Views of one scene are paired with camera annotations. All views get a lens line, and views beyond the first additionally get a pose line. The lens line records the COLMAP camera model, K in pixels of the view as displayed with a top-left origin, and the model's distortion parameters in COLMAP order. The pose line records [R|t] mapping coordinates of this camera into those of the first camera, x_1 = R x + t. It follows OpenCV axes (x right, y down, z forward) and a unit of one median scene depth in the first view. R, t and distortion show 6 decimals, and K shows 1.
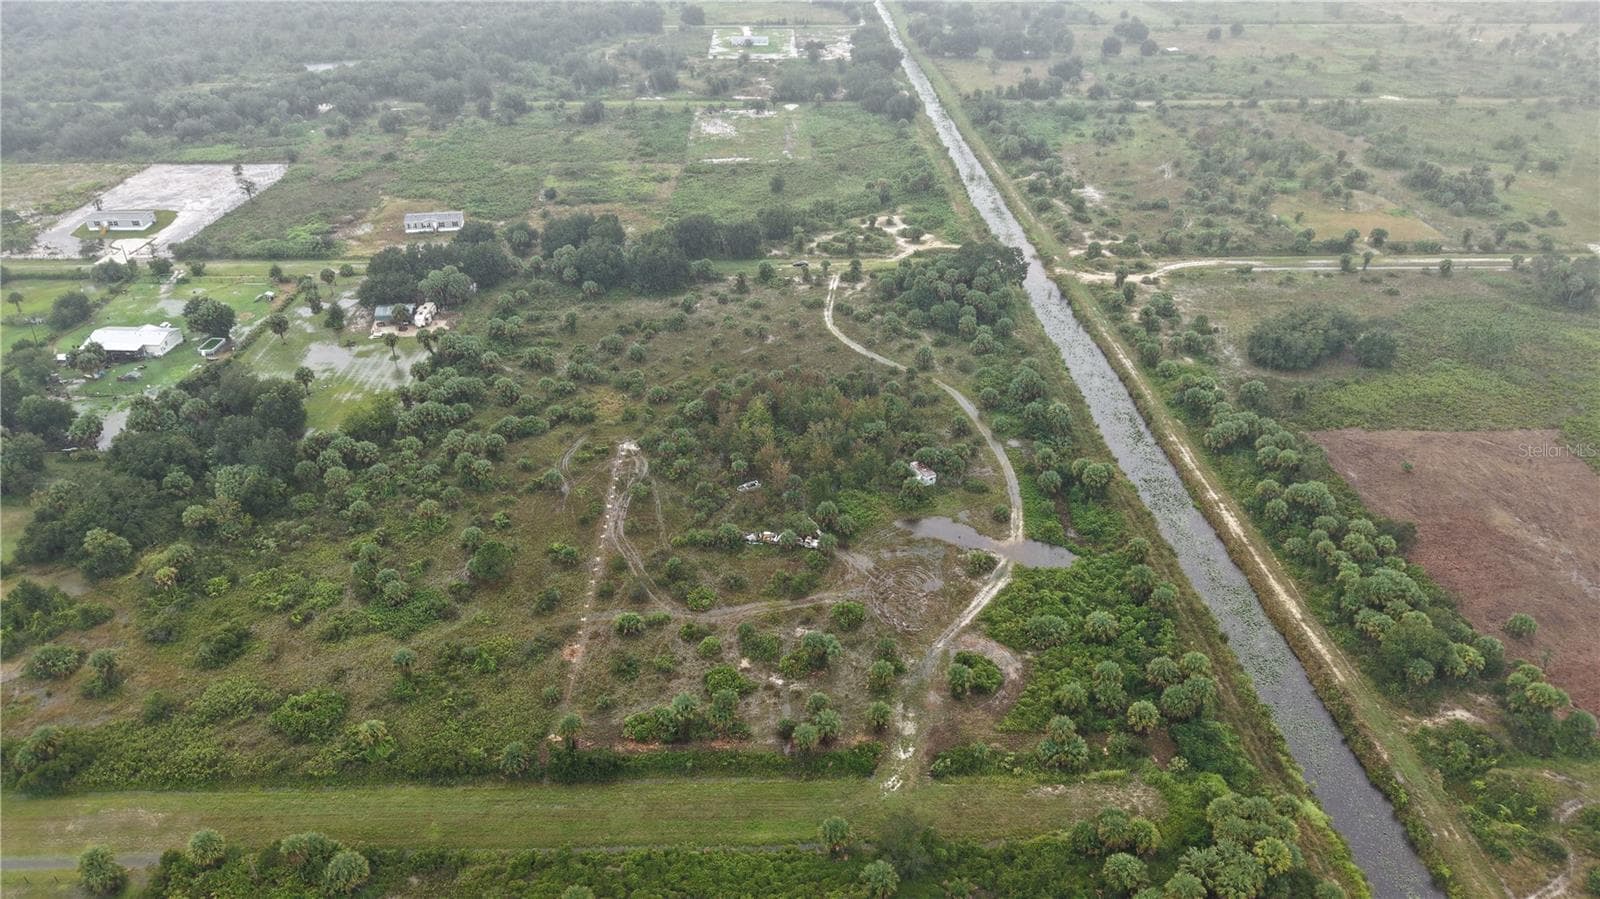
lens RADIAL K [[1066.9, 0, 804.5], [0, 1066.9, 459.8], [0, 0, 1]] dist [0.022950, -0.030867]
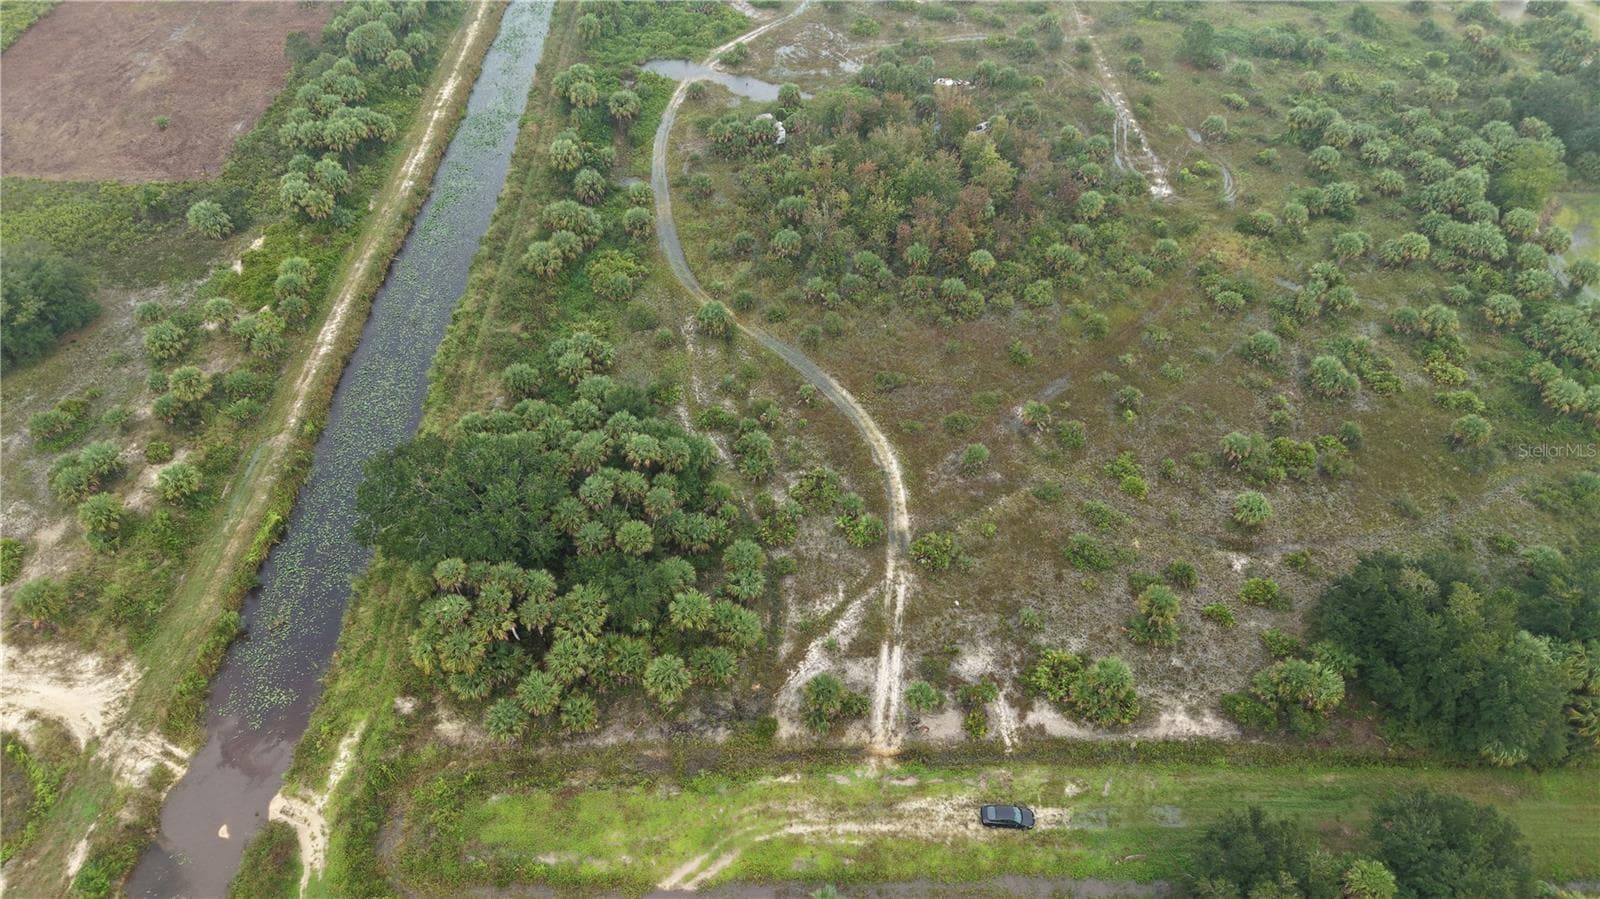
lens RADIAL K [[1066.9, 0, 801.5], [0, 1066.9, 452.5], [0, 0, 1]] dist [0.022950, -0.030867]
pose [[-0.999507, -0.031270, -0.002841, 0.062745], [-0.010505, 0.247780, 0.968759, -0.547722], [-0.029589, 0.968312, -0.247986, 1.095860]]
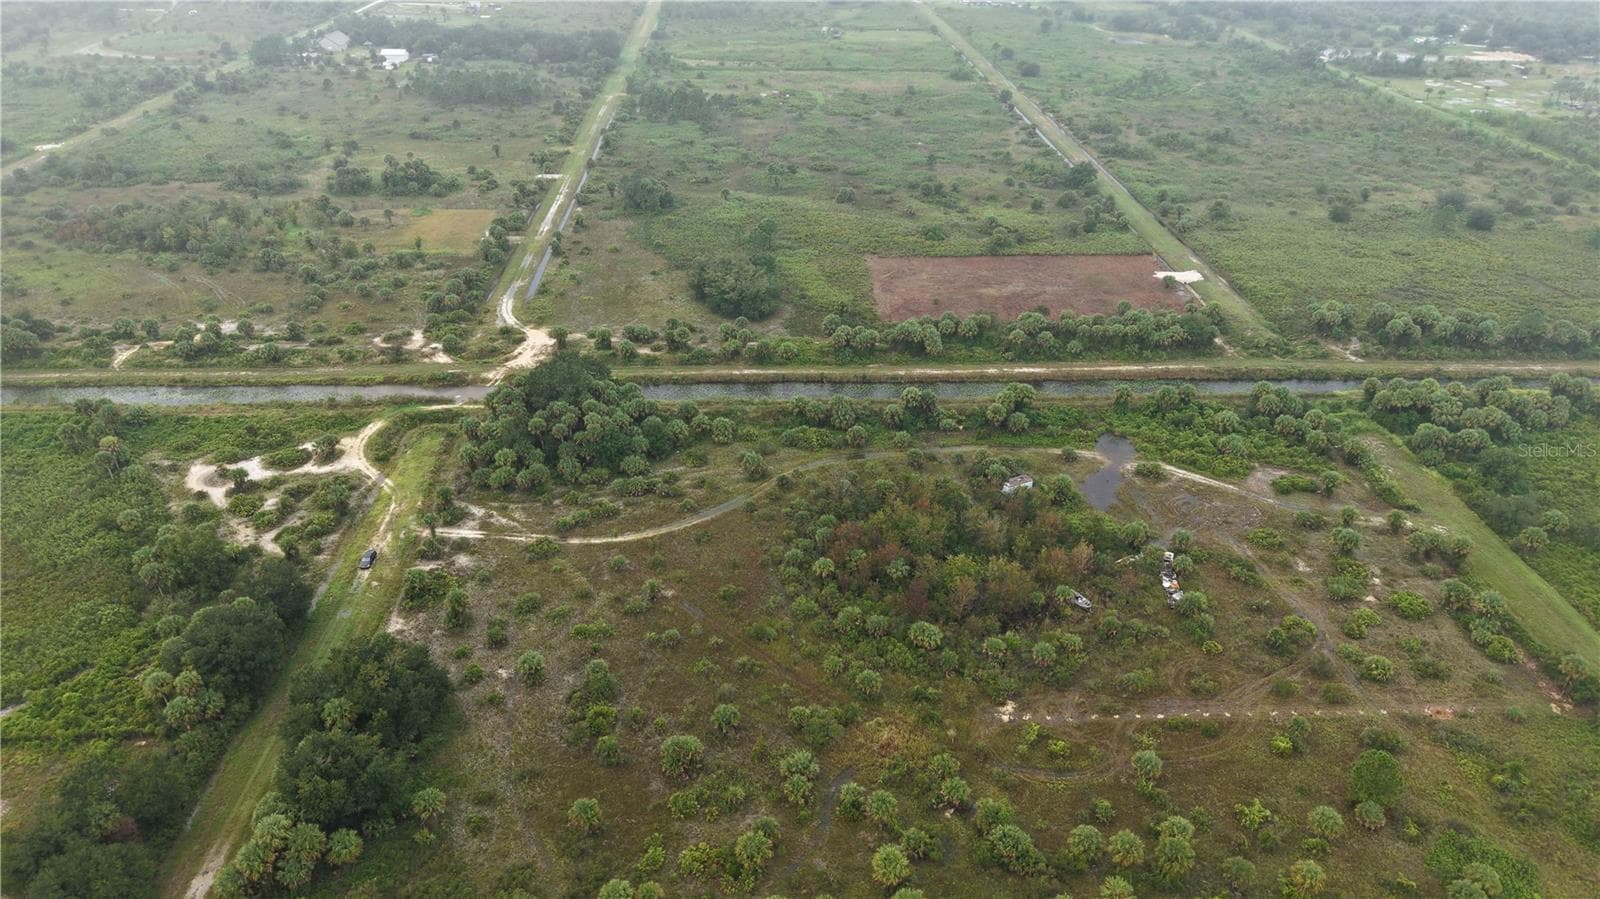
lens RADIAL K [[1066.9, 0, 802.7], [0, 1066.9, 439.8], [0, 0, 1]] dist [0.022950, -0.030867]
pose [[-0.015300, -0.491669, 0.870648, -0.548917], [0.501674, 0.749443, 0.432039, -0.413515], [-0.864921, 0.443392, 0.235191, 0.699005]]
